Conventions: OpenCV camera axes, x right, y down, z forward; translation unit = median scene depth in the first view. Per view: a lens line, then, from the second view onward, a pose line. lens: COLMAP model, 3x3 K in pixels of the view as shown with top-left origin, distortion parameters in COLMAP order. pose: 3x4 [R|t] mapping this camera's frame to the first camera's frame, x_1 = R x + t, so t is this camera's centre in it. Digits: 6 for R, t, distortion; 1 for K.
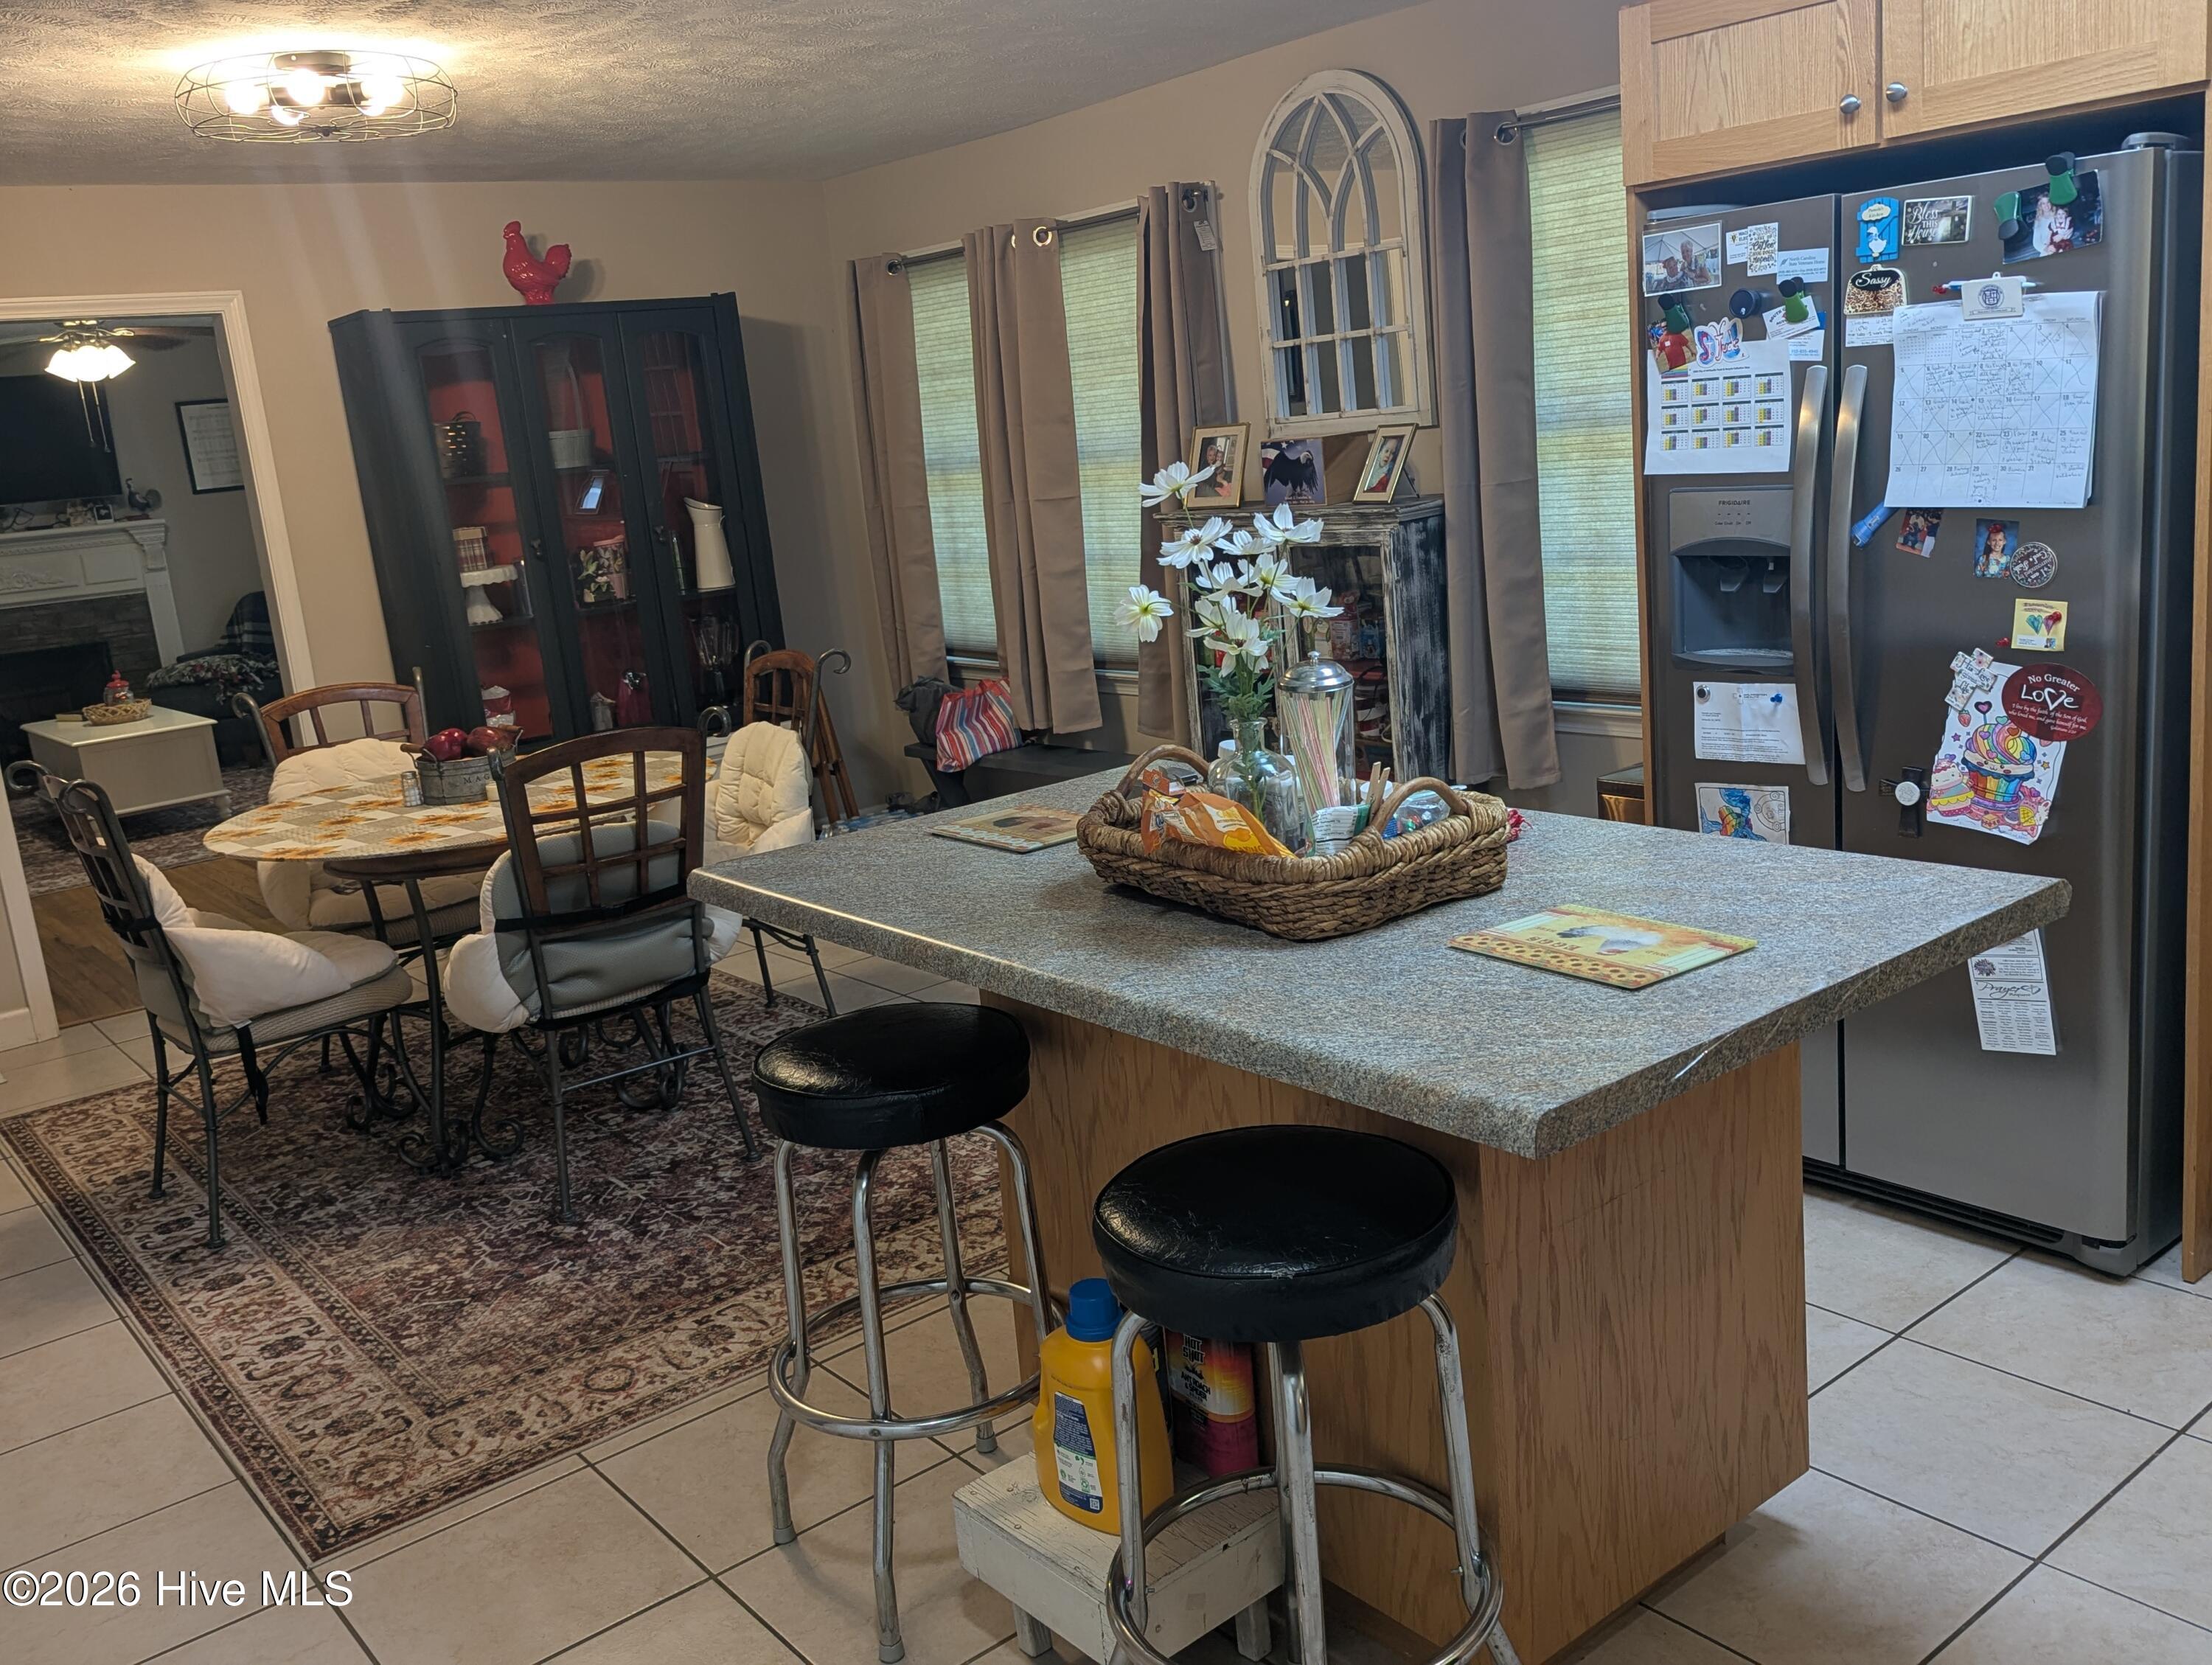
lens RADIAL K [[1895.6, 0, 1091.9], [0, 1895.6, 814.0], [0, 0, 1]] dist [0.068053, -0.068029]
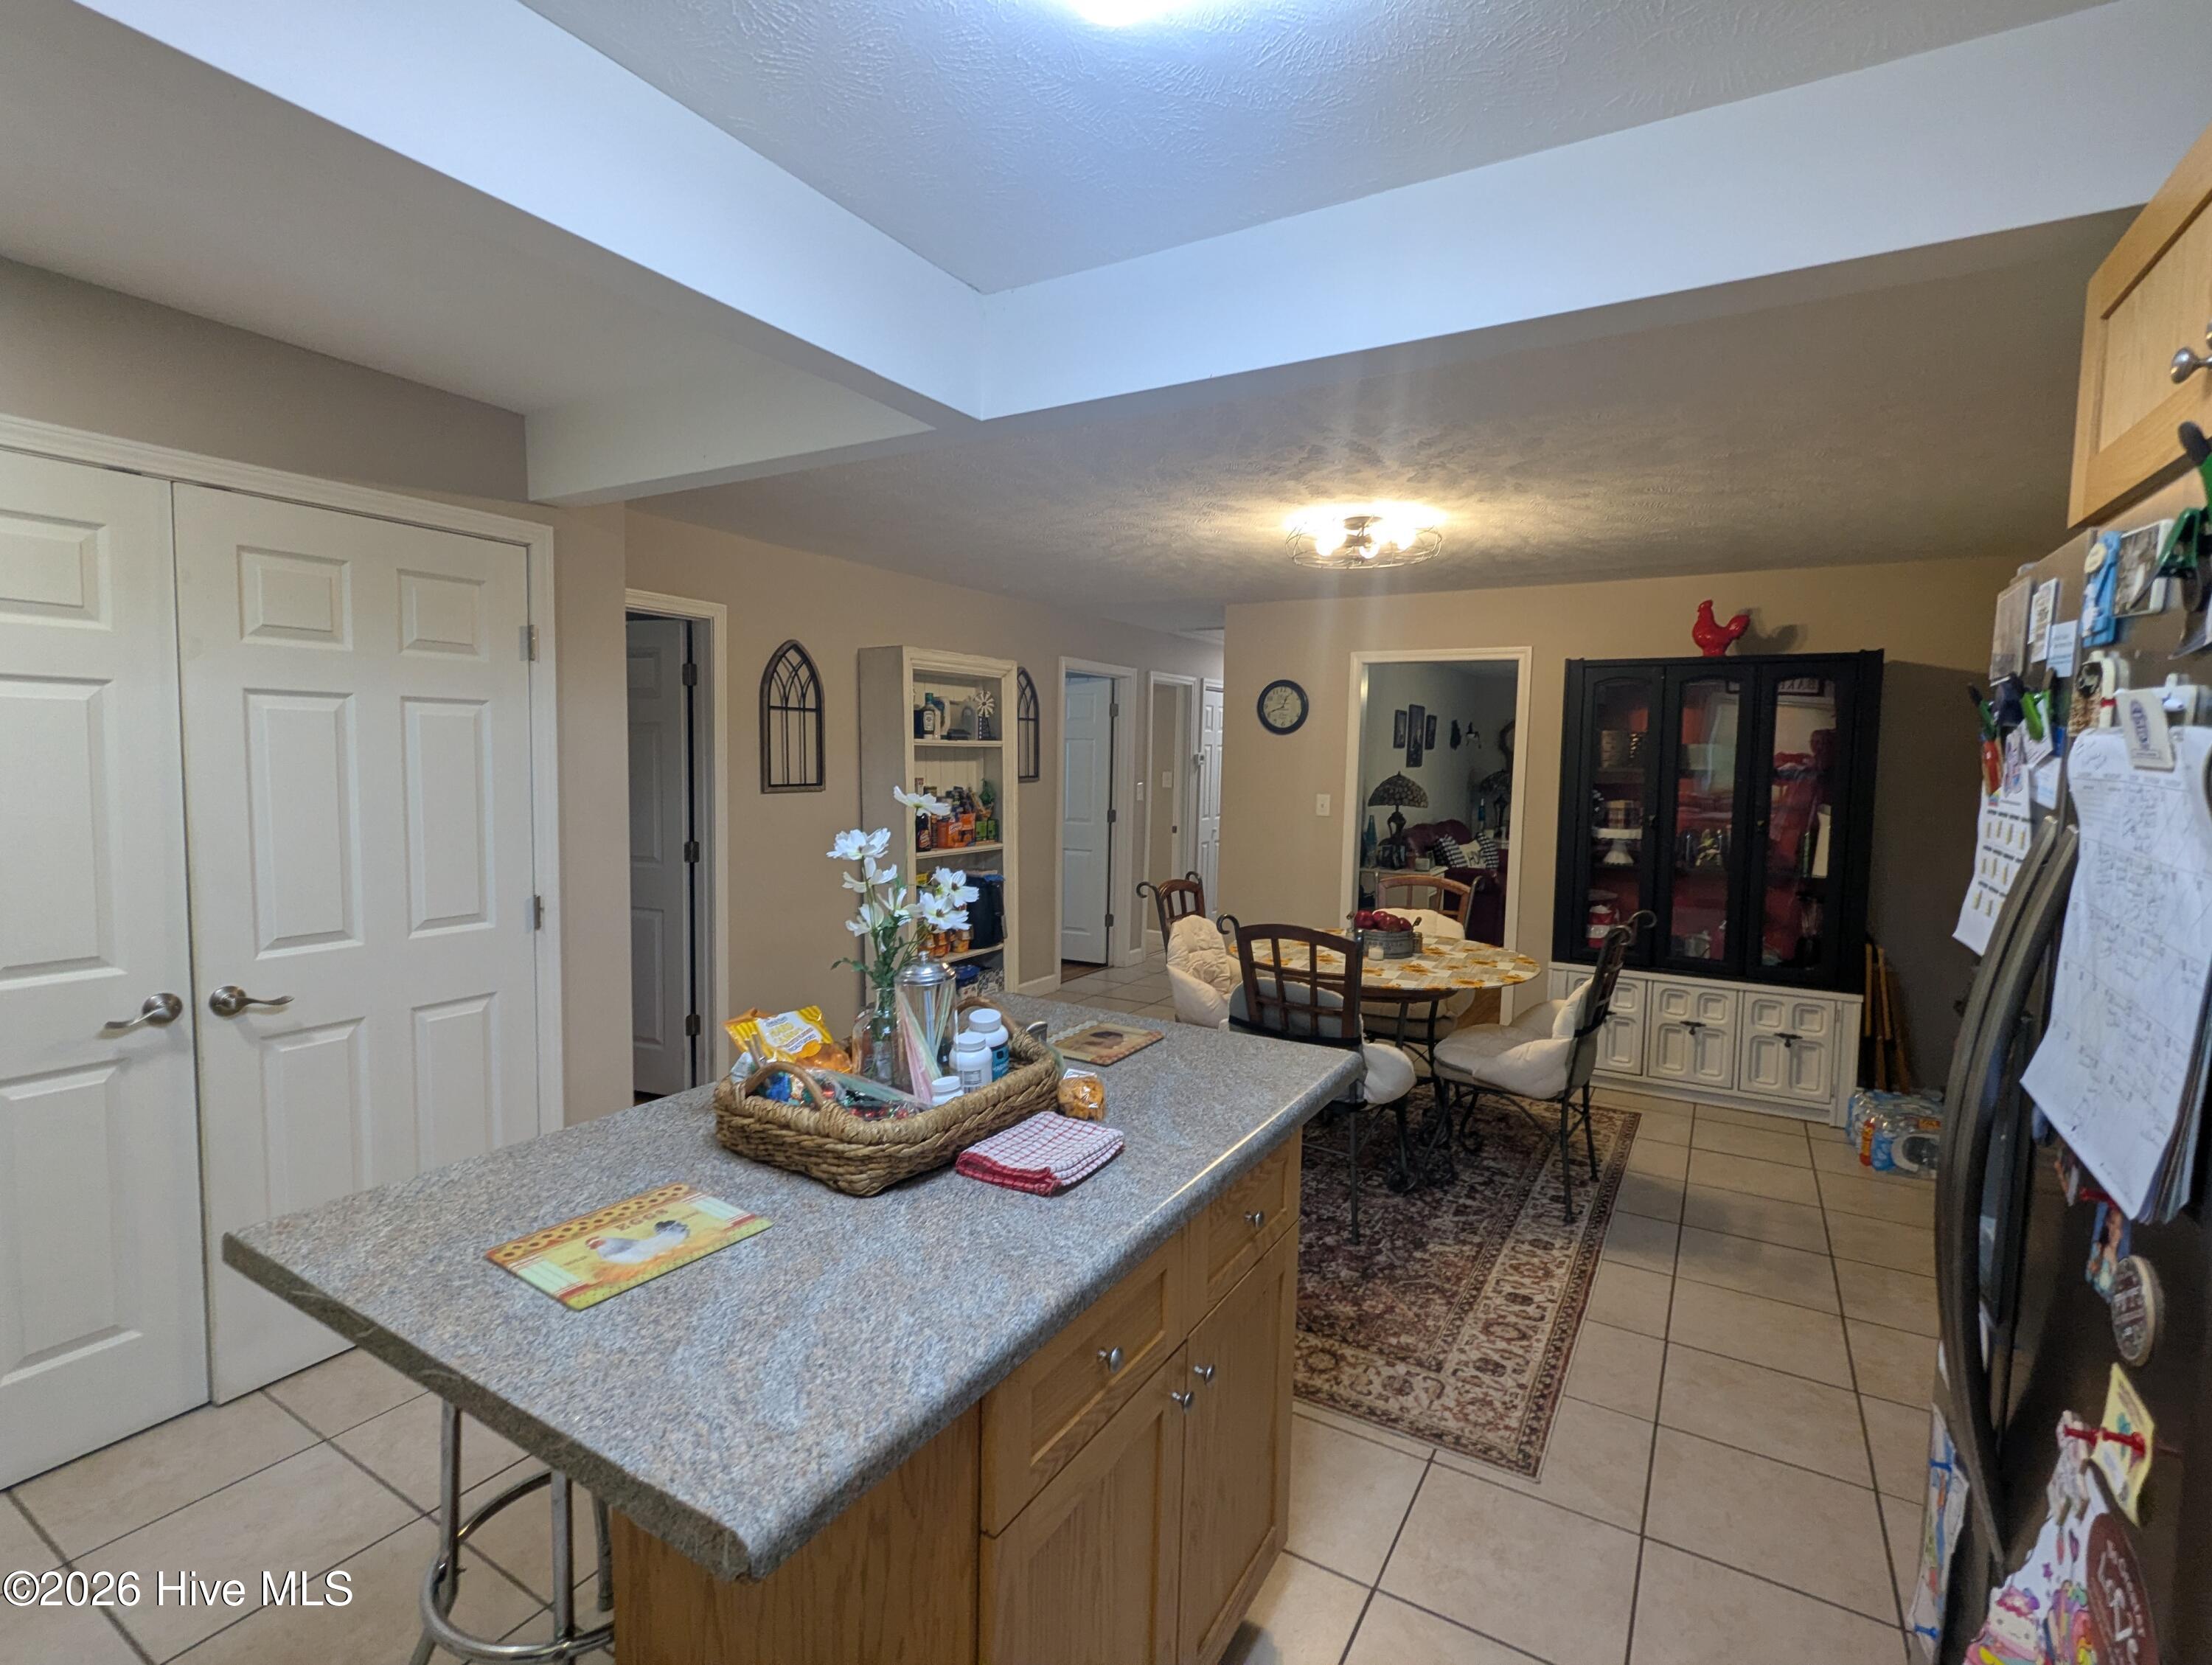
lens RADIAL K [[1053.3, 0, 1106.2], [0, 1053.3, 837.7], [0, 0, 1]] dist [-0.000328, 0.001707]
pose [[0.348334, 0.178780, -0.920164, 0.411222], [-0.249849, 0.963839, 0.092684, -0.132934], [0.903459, 0.197617, 0.380406, 0.443254]]
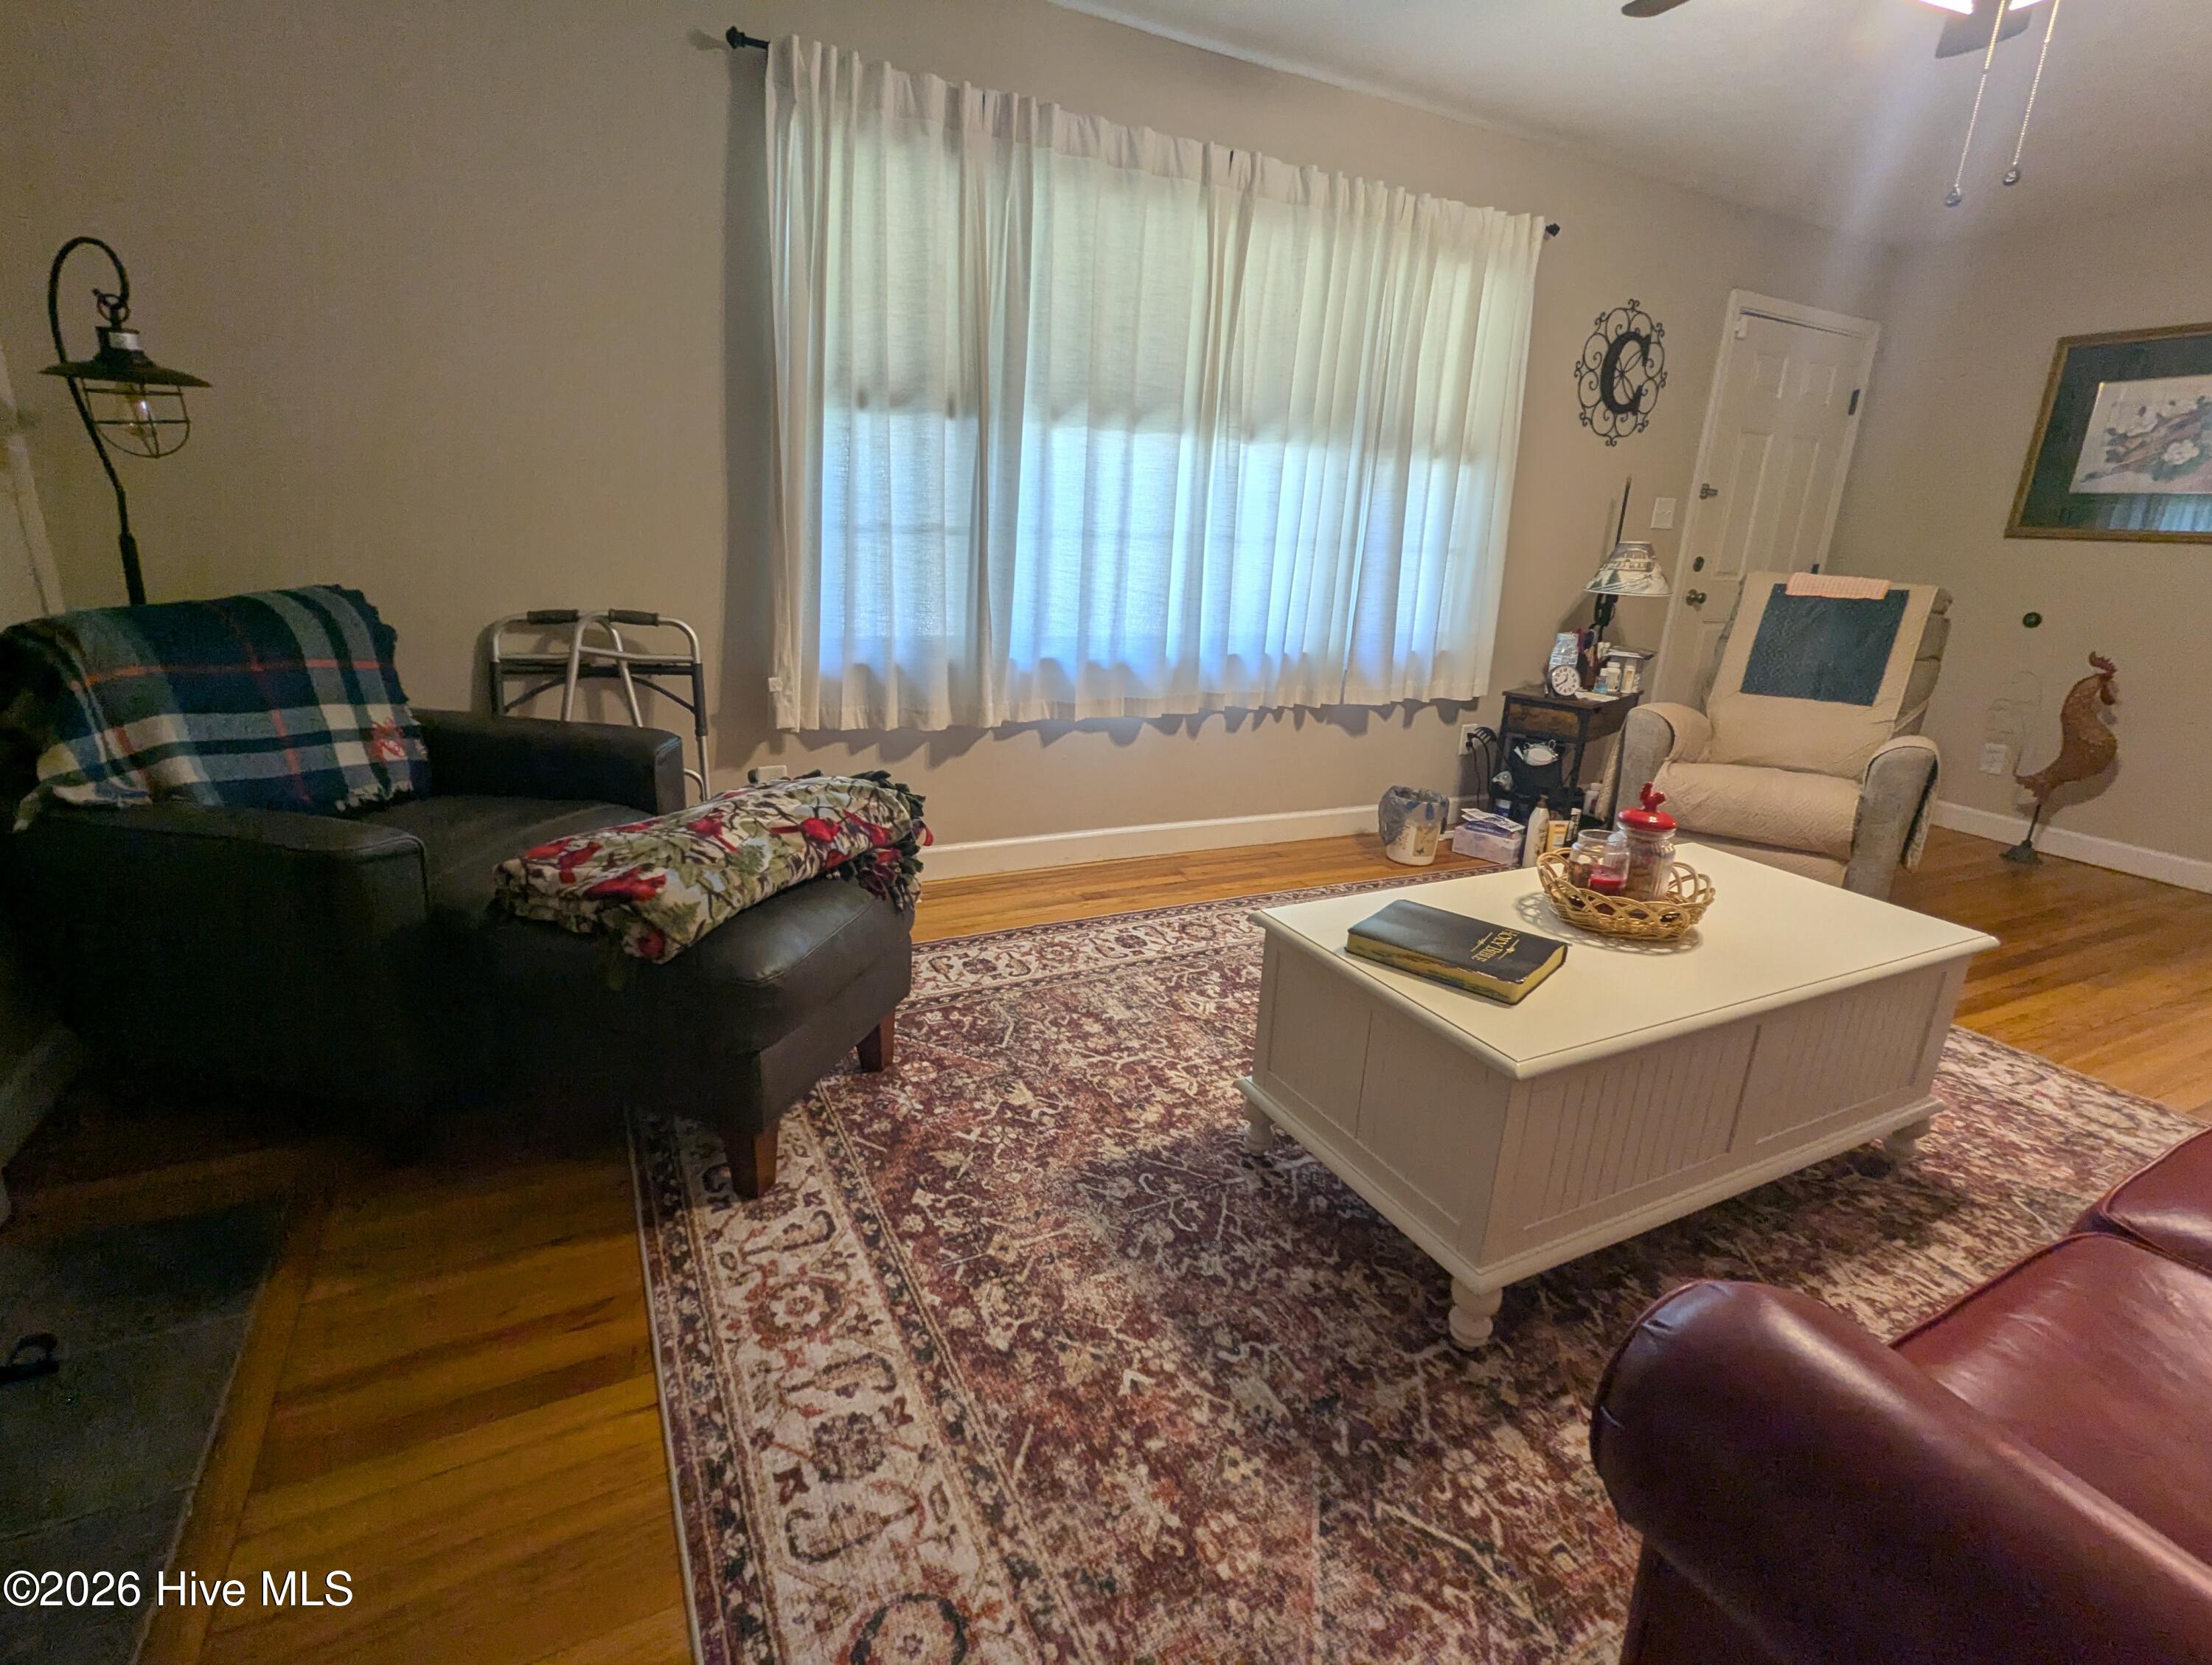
lens RADIAL K [[1053.3, 0, 1105.5], [0, 1053.3, 833.9], [0, 0, 1]] dist [-0.000328, 0.001707]
pose [[0.190053, -0.181545, 0.964843, -1.515485], [0.141799, 0.977526, 0.156000, -0.232869], [-0.971480, 0.107166, 0.211525, 2.213253]]
